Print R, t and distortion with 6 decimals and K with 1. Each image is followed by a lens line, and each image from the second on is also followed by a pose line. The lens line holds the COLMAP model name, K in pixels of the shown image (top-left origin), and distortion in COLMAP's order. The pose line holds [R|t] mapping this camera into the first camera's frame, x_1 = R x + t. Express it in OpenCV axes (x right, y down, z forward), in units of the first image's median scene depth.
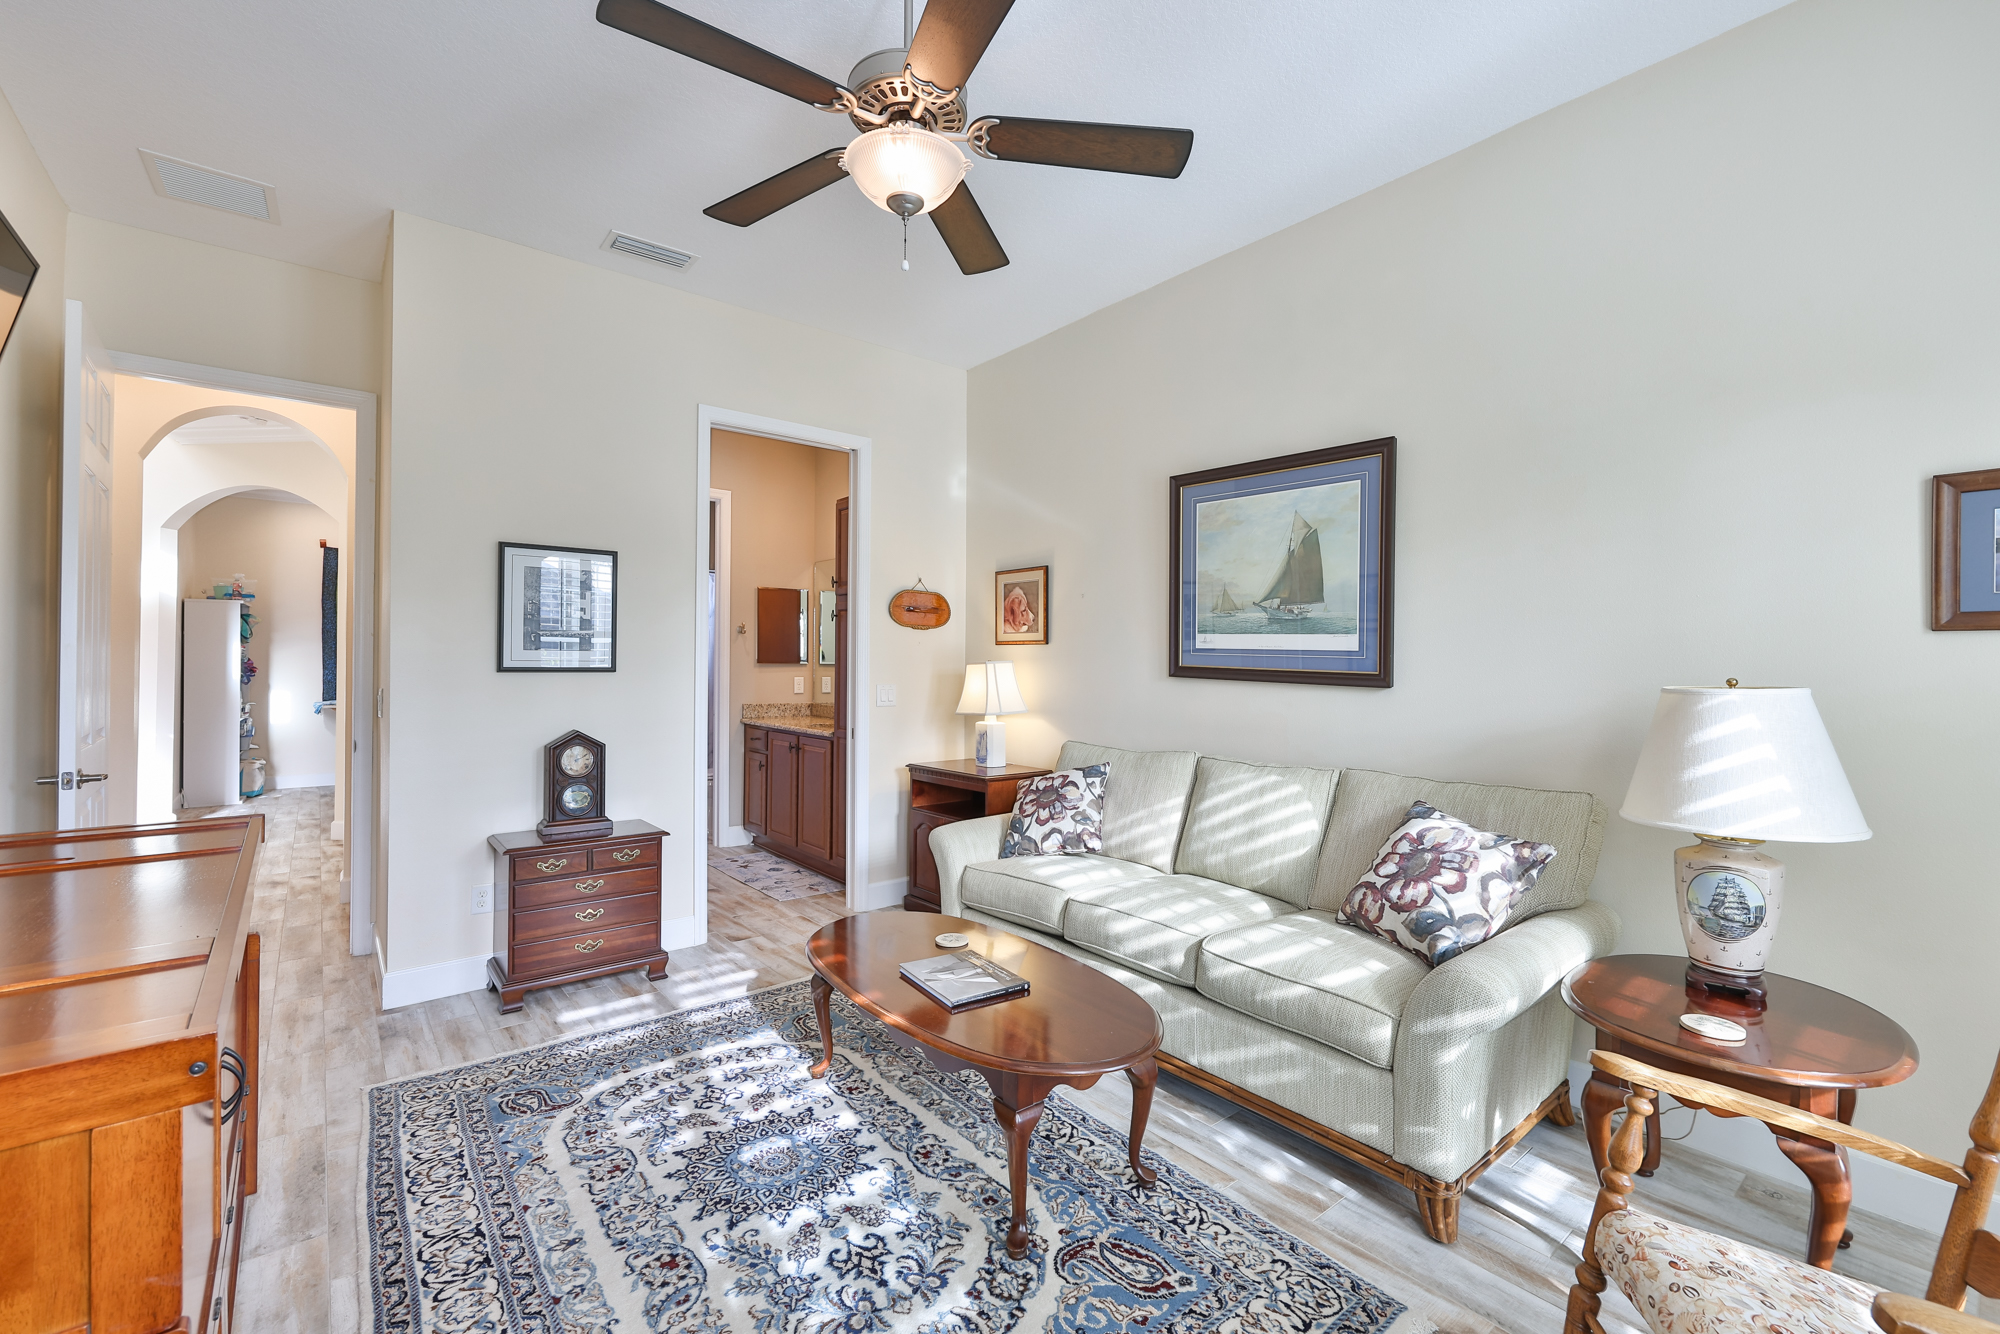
lens RADIAL K [[844.7, 0, 1008.6], [0, 844.7, 662.6], [0, 0, 1]] dist [-0.003308, -0.000281]
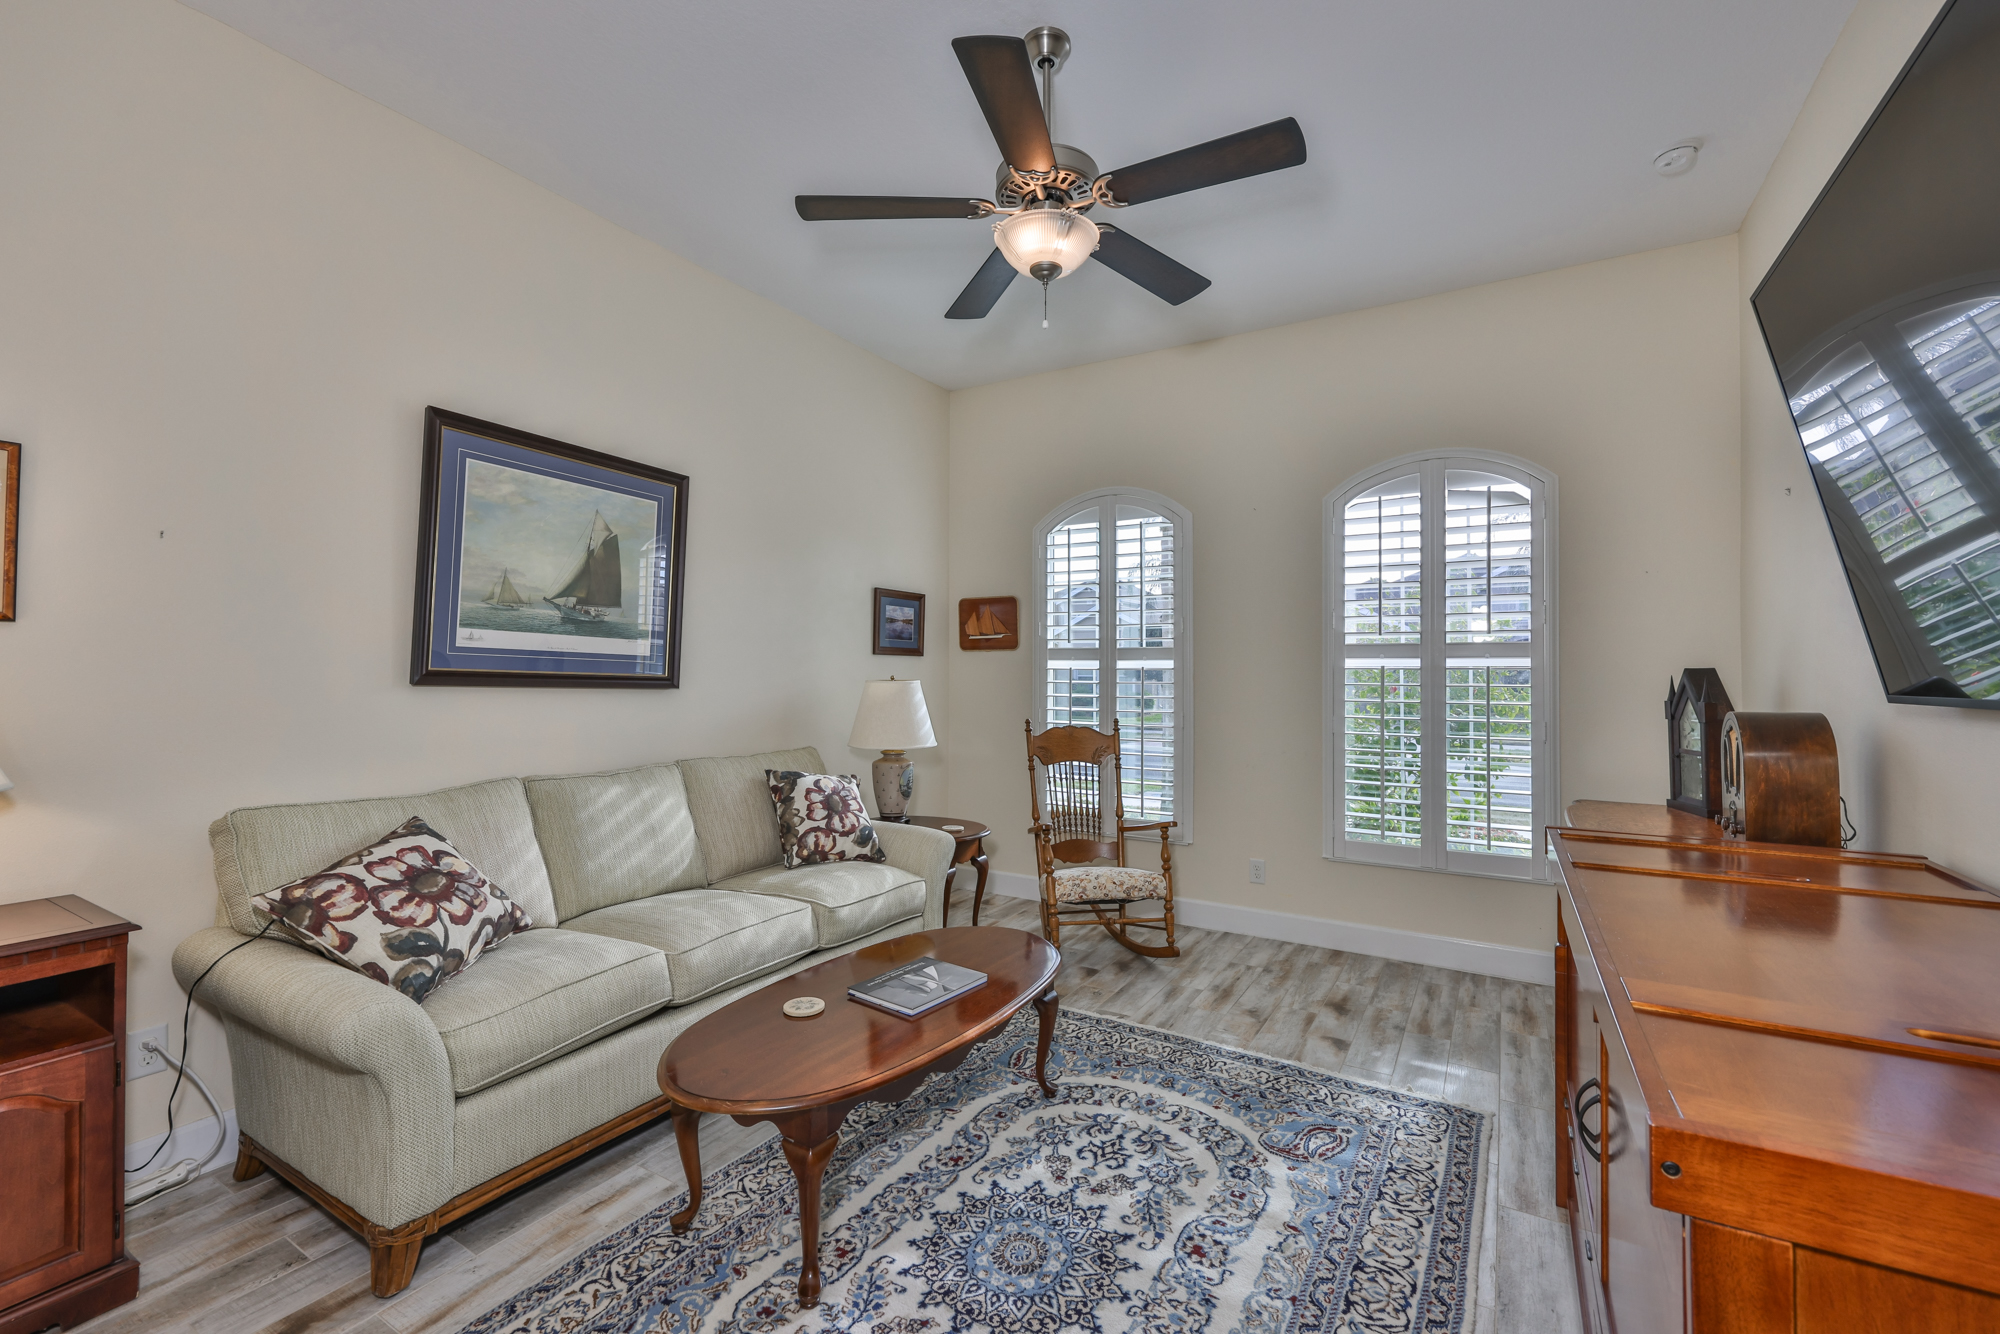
lens RADIAL K [[842.8, 0, 994.3], [0, 842.8, 664.8], [0, 0, 1]] dist [-0.000369, 0.000115]
pose [[-0.333165, 0.002105, 0.942866, -0.829024], [-0.006945, 0.999965, -0.004687, -0.000358], [-0.942843, -0.008110, -0.333139, 1.014780]]
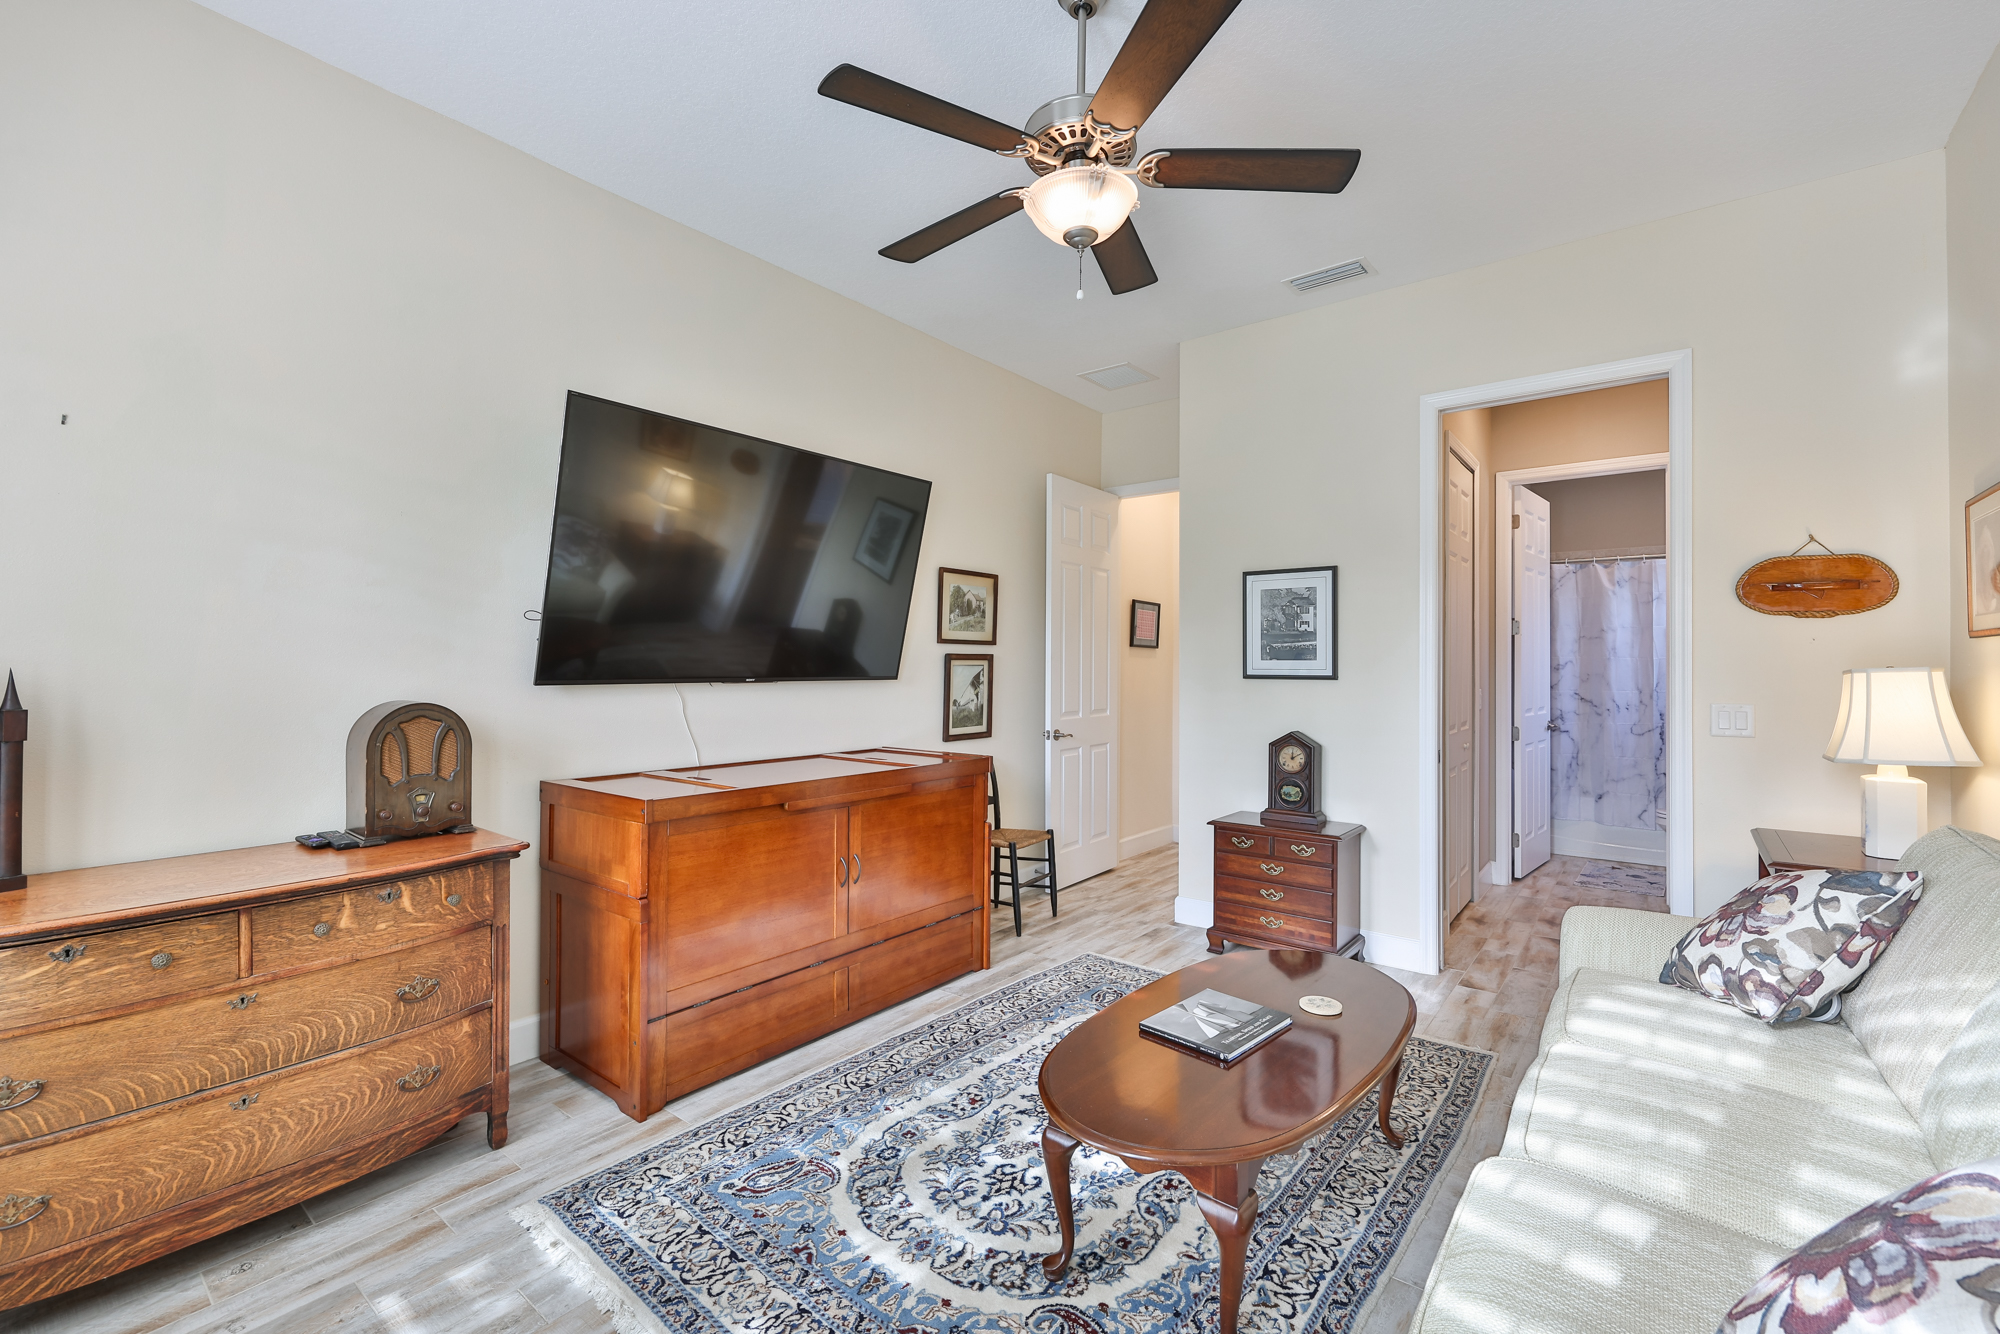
lens RADIAL K [[842.8, 0, 994.3], [0, 842.8, 664.8], [0, 0, 1]] dist [-0.000369, 0.000115]
pose [[0.204578, -0.008735, -0.978811, 0.623944], [-0.001310, 0.999957, -0.009197, 0.003336], [0.978849, 0.003164, 0.204558, 0.477261]]
